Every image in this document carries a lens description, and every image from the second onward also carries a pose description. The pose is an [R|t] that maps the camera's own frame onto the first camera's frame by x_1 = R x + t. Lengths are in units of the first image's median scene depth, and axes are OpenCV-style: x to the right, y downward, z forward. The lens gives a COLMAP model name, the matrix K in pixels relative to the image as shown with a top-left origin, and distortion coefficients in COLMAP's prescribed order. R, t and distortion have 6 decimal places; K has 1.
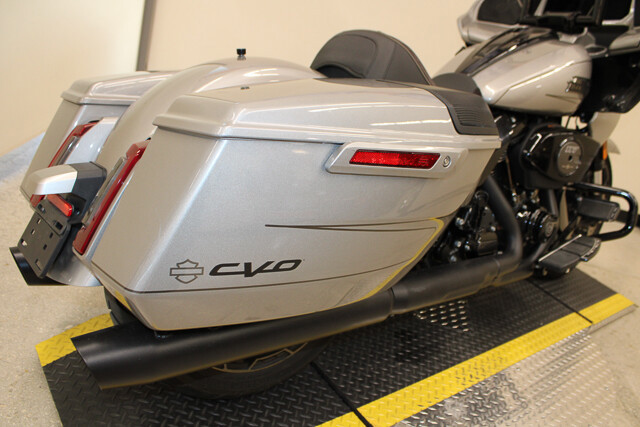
lens RADIAL K [[531.9, 0, 322.3], [0, 531.9, 223.2], [0, 0, 1]] dist [-0.155326, 0.126478]
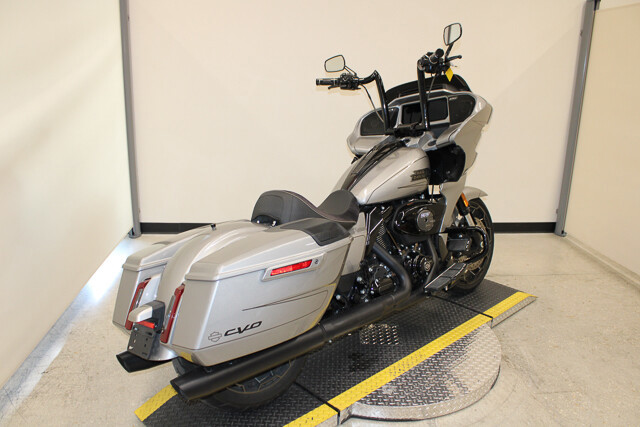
lens RADIAL K [[544.4, 0, 320.0], [0, 544.4, 213.5], [0, 0, 1]] dist [-0.159992, 0.150944]
pose [[0.968099, -0.249434, 0.023816, 0.166943], [0.250273, 0.957969, -0.140211, 0.008798], [0.012159, 0.141698, 0.989835, -0.866641]]
